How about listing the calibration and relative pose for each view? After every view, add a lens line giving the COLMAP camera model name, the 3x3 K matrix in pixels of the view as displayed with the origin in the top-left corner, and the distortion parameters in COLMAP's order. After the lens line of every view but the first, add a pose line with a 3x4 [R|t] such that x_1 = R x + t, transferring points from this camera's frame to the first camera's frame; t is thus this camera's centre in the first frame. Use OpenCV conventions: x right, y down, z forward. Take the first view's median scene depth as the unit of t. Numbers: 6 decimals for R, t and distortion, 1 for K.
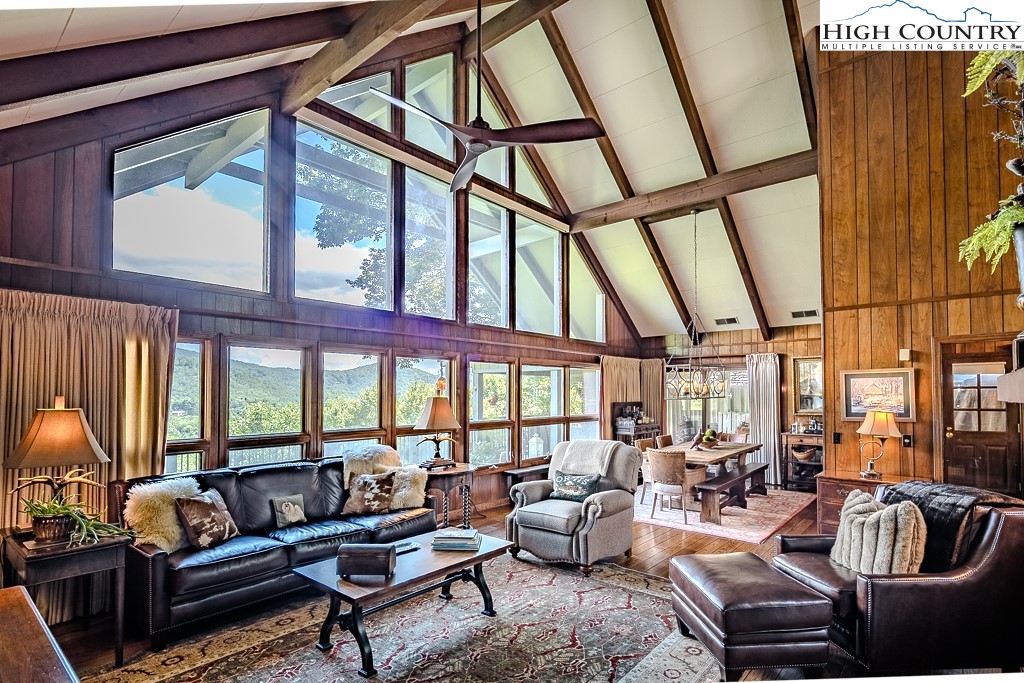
lens RADIAL K [[506.8, 0, 506.7], [0, 506.8, 380.3], [0, 0, 1]] dist [0.001547, -0.002305]
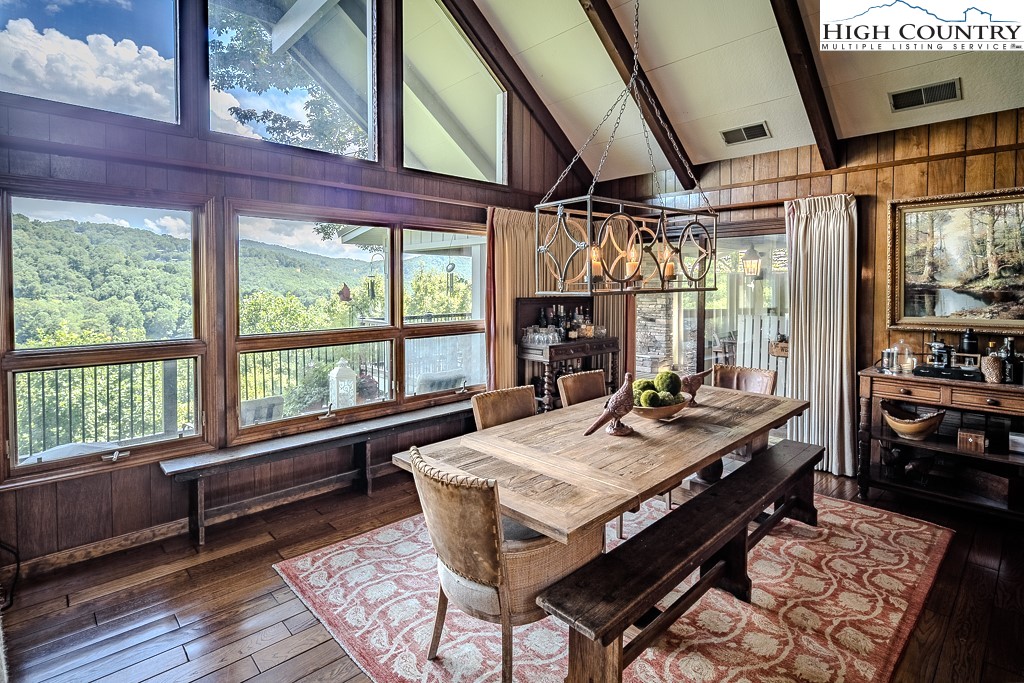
lens RADIAL K [[506.8, 0, 509.6], [0, 506.8, 295.5], [0, 0, 1]] dist [0.001547, -0.002305]
pose [[0.994732, 0.004642, -0.102405, 0.384479], [0.000404, 0.998789, 0.049199, 0.022524], [0.102510, -0.048981, 0.993525, 0.720166]]
